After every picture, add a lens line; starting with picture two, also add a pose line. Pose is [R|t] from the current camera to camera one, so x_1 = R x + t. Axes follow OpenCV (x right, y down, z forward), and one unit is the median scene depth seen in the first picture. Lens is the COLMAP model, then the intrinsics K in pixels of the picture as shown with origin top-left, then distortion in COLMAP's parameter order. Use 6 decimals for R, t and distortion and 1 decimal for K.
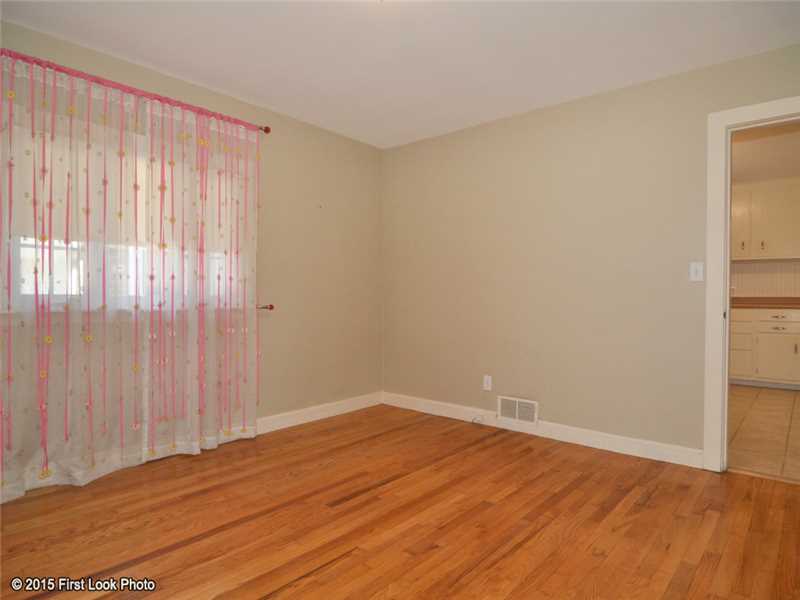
lens RADIAL K [[491.3, 0, 403.1], [0, 491.3, 300.2], [0, 0, 1]] dist [-0.020776, -0.001009]
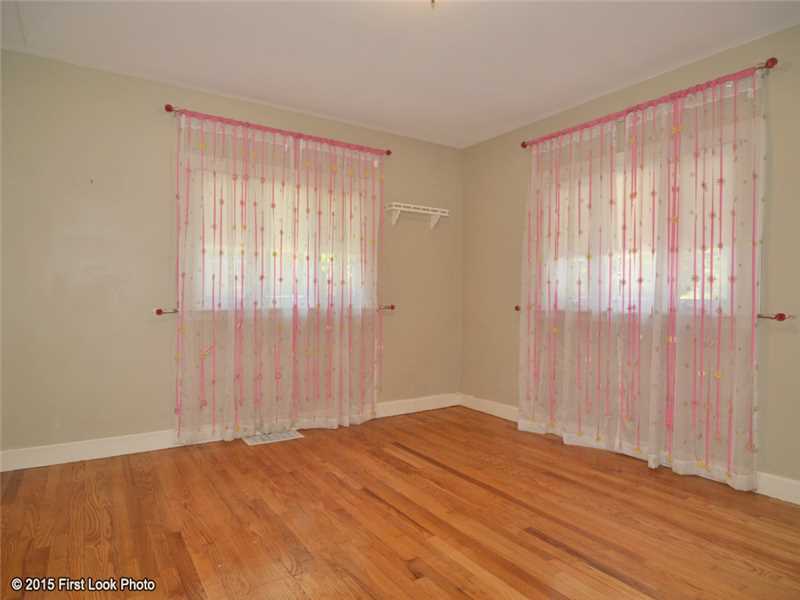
lens RADIAL K [[491.3, 0, 403.1], [0, 491.3, 300.2], [0, 0, 1]] dist [-0.020776, -0.001009]
pose [[-0.292609, 0.003816, -0.956224, 0.739287], [-0.010750, 0.999916, 0.007280, -0.011733], [0.956172, 0.012410, -0.292544, 0.970873]]
